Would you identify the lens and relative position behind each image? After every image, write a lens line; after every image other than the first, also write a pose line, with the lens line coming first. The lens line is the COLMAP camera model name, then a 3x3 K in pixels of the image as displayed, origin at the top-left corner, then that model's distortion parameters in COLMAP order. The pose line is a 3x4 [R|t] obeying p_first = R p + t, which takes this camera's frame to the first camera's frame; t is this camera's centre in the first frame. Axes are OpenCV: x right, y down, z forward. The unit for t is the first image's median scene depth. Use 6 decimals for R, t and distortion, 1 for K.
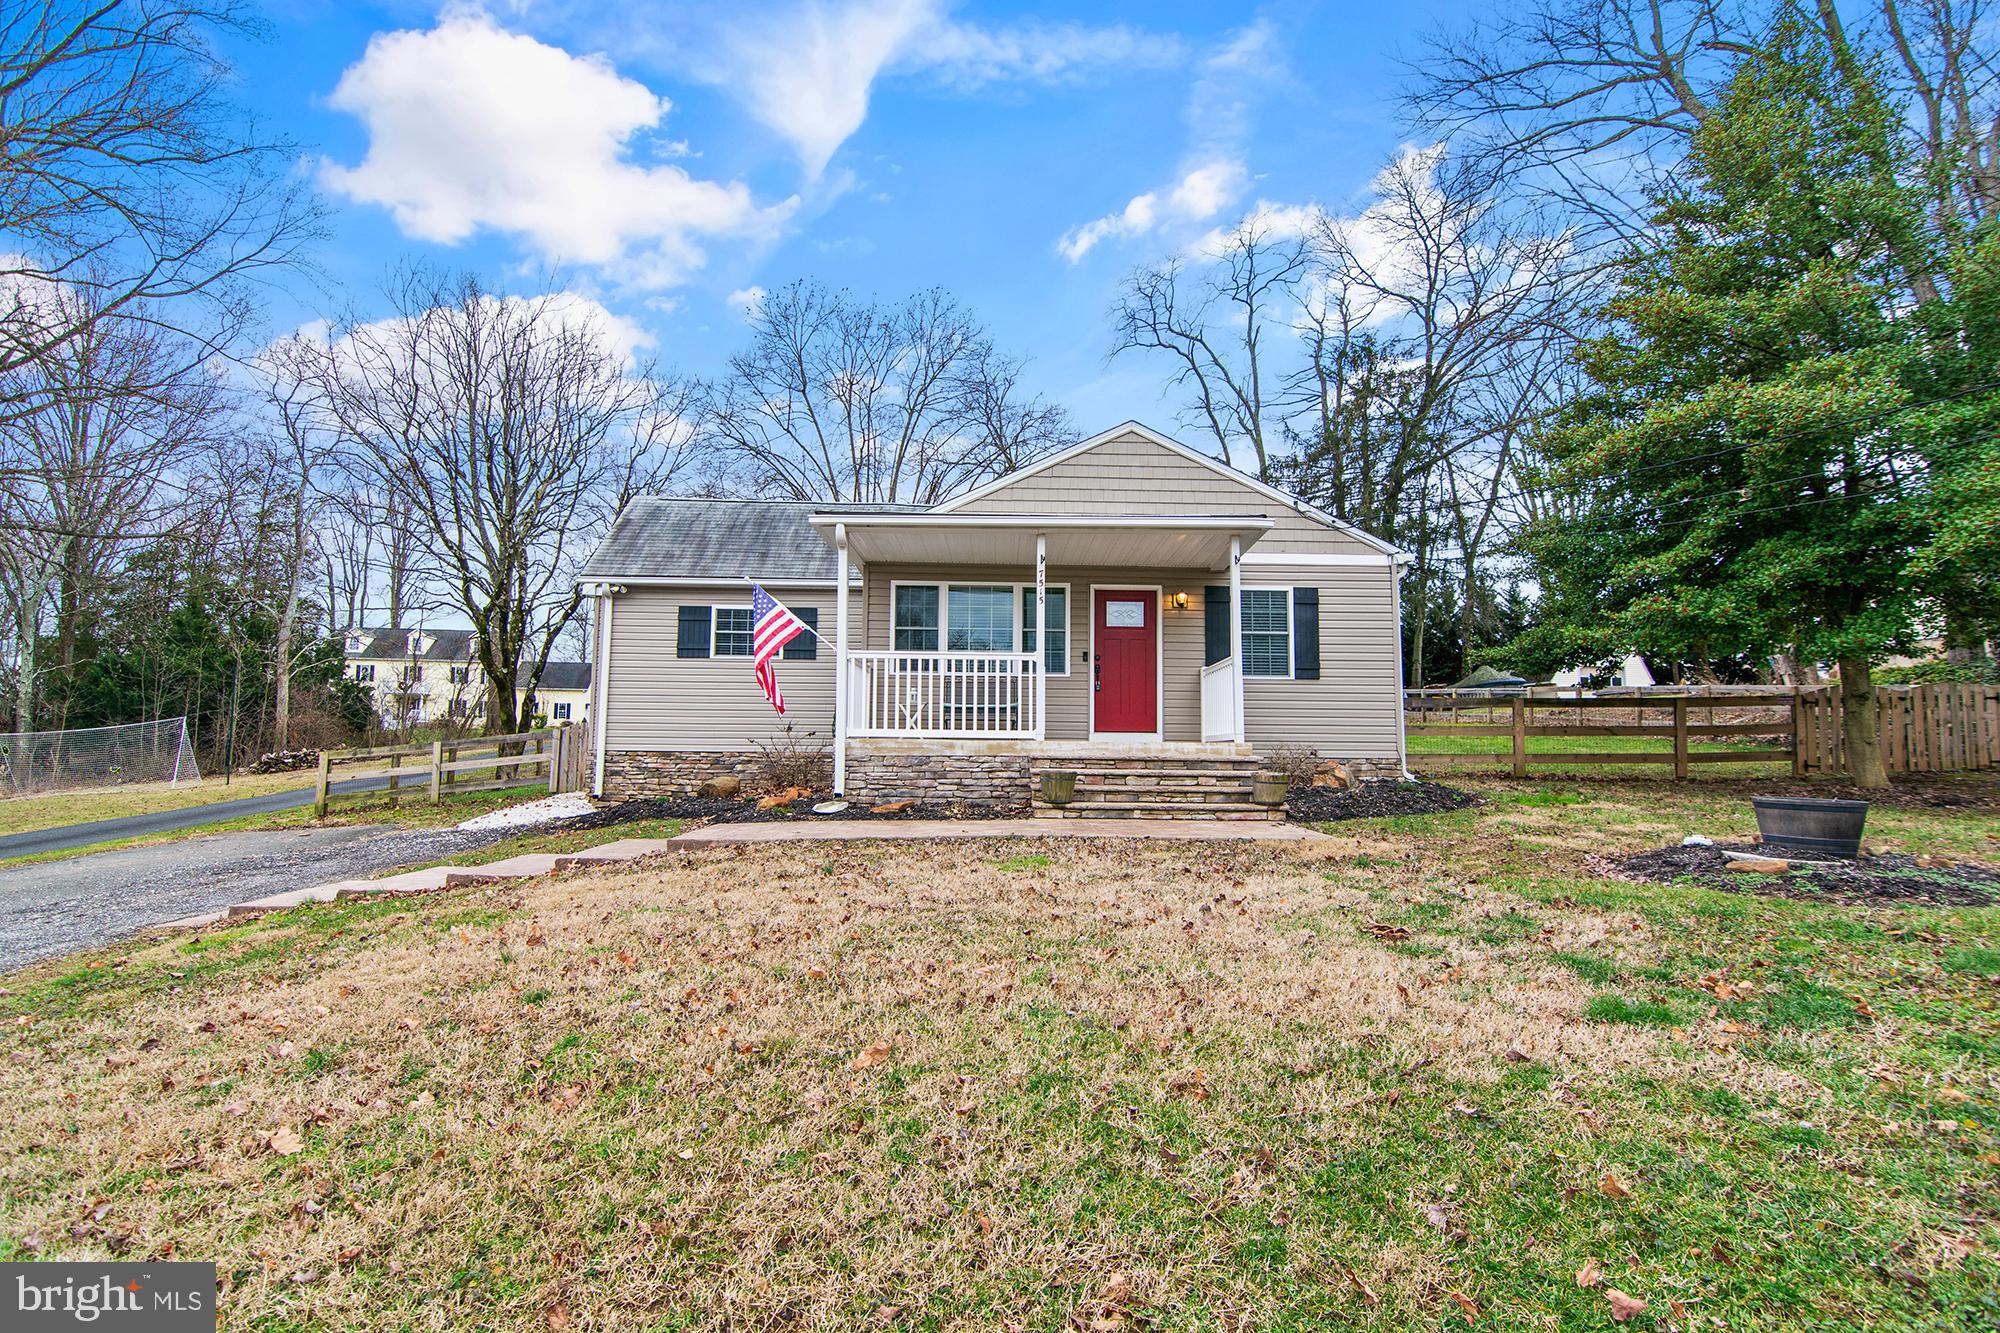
lens RADIAL K [[978.7, 0, 1004.6], [0, 978.7, 678.6], [0, 0, 1]] dist [-0.000892, -0.006031]
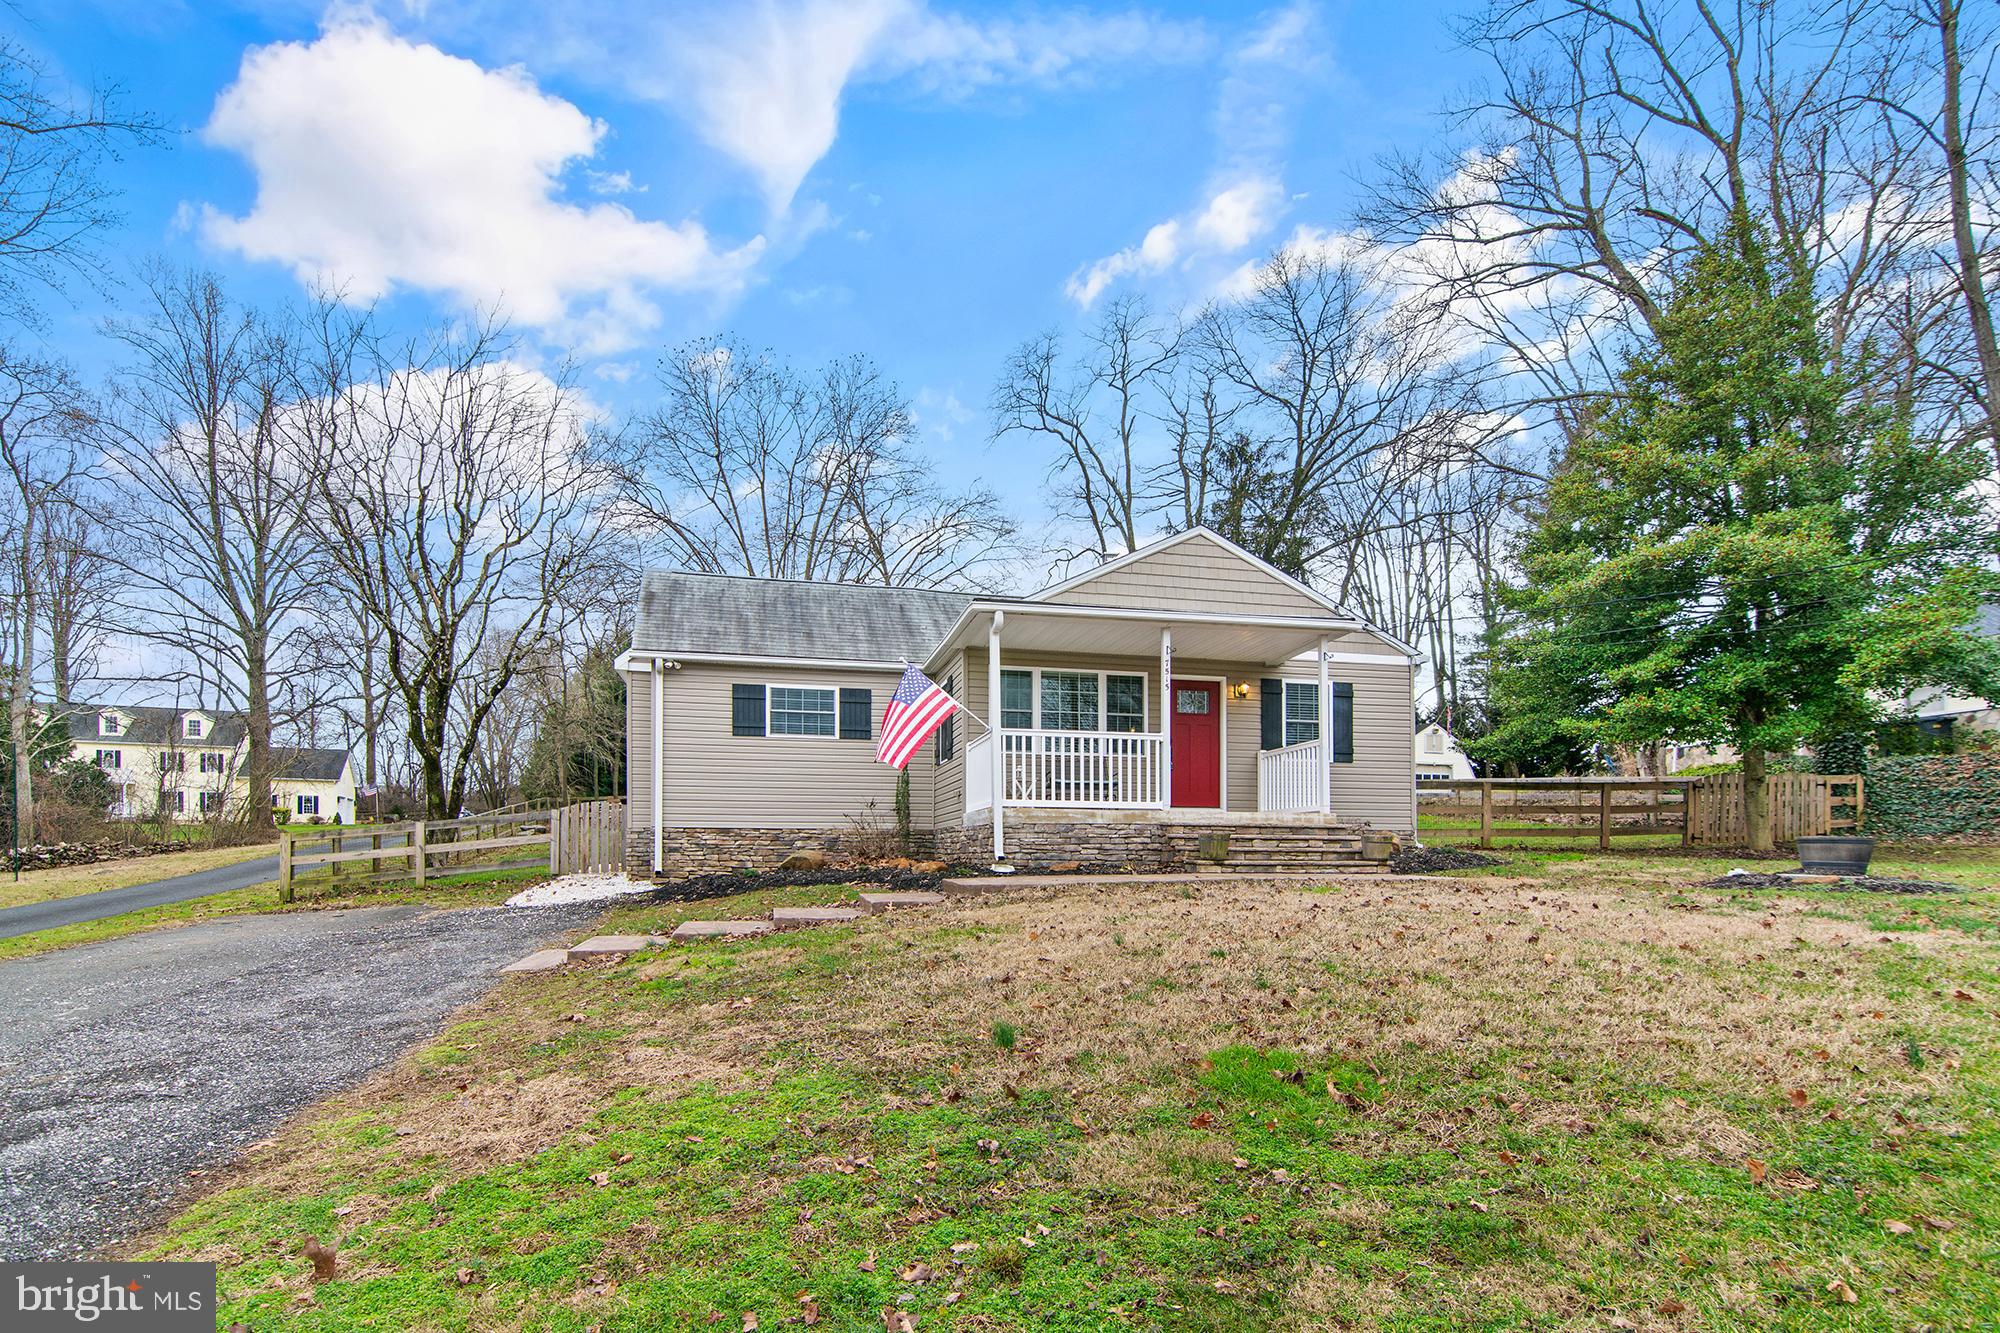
lens RADIAL K [[1027.0, 0, 1000.2], [0, 1027.0, 866.3], [0, 0, 1]] dist [-0.001227, -0.000687]
pose [[0.980185, -0.007347, 0.197947, -0.276603], [-0.010123, 0.996148, 0.087103, 0.017994], [-0.197825, -0.087381, 0.976335, -0.099906]]
